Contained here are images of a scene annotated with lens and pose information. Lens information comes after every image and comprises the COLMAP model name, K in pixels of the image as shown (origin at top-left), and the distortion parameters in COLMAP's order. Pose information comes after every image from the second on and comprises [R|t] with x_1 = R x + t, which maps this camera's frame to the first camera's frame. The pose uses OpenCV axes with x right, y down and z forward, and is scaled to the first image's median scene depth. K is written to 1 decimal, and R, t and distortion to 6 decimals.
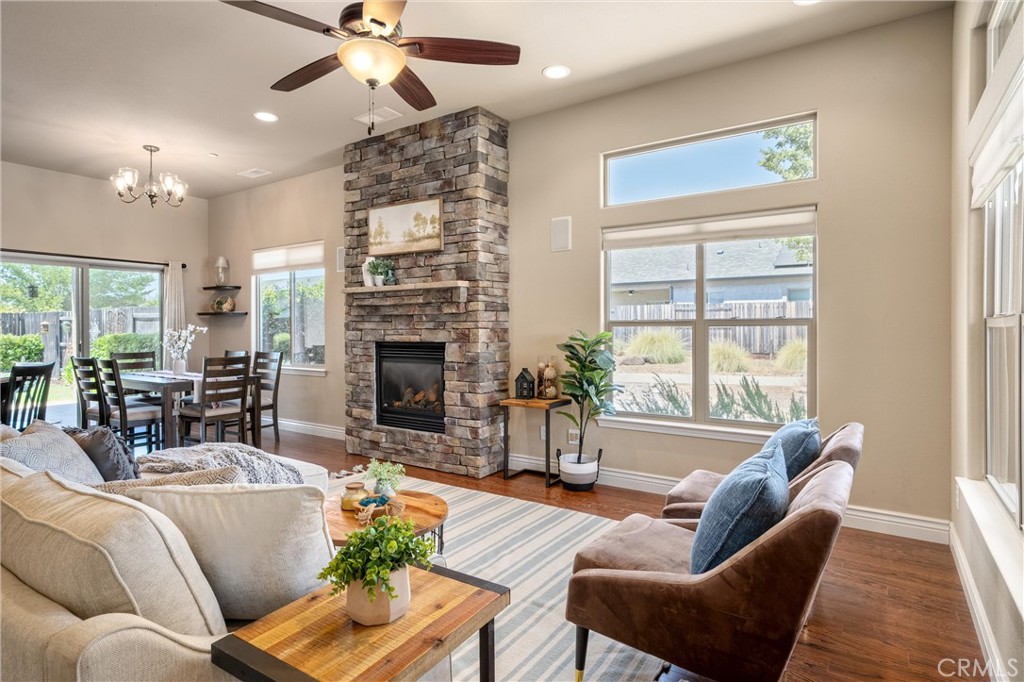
lens RADIAL K [[537.8, 0, 510.2], [0, 537.8, 329.7], [0, 0, 1]] dist [0.000322, 0.000164]
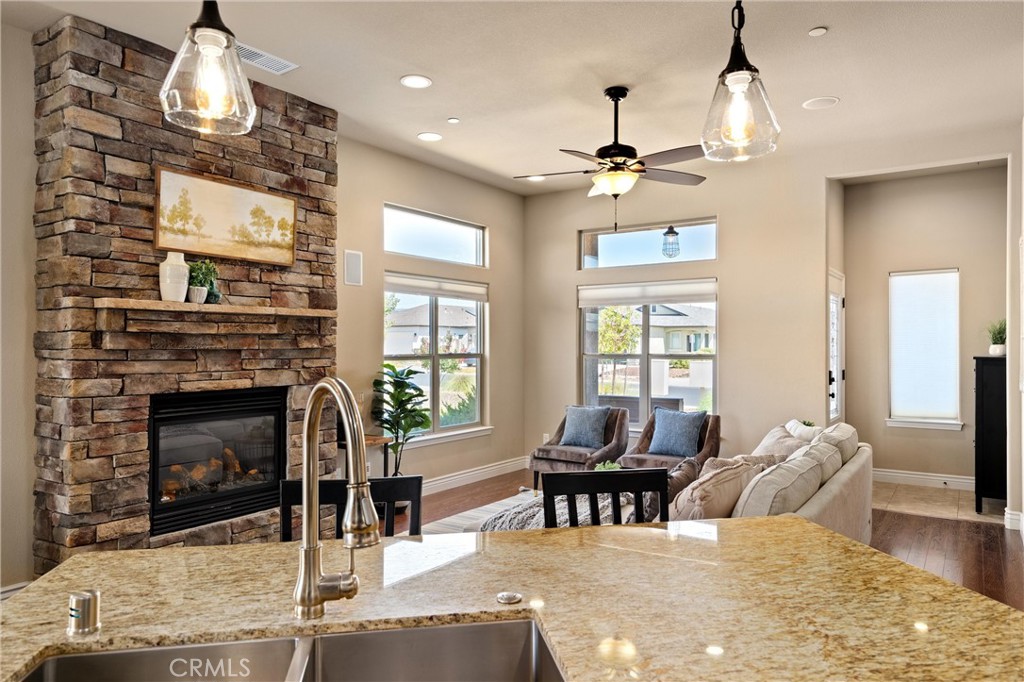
lens RADIAL K [[679.9, 0, 529.7], [0, 679.9, 345.0], [0, 0, 1]] dist [0.001898, -0.000452]
pose [[-0.018998, 0.001722, 0.999818, -1.034067], [0.005214, 0.999985, -0.001624, -0.029448], [-0.999806, 0.005182, -0.019007, 0.629091]]
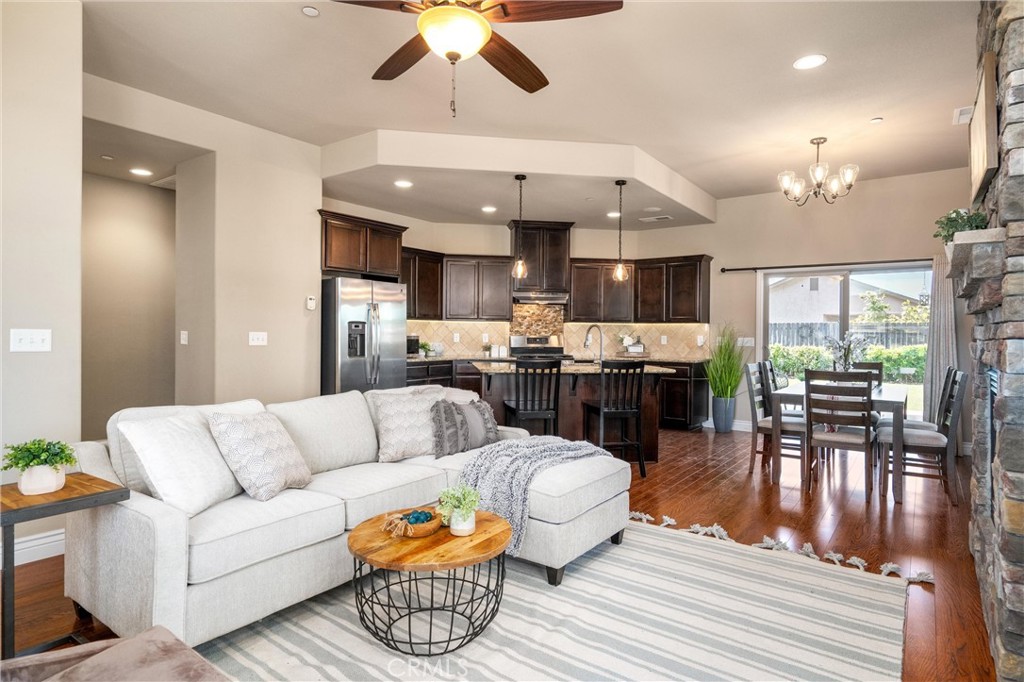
lens RADIAL K [[555.9, 0, 523.7], [0, 555.9, 336.4], [0, 0, 1]] dist [0.002103, 0.000705]
pose [[-0.017472, 0.009870, -0.999799, 0.311376], [-0.013993, 0.999851, 0.010115, -0.003281], [0.999749, 0.014166, -0.017332, 0.529093]]
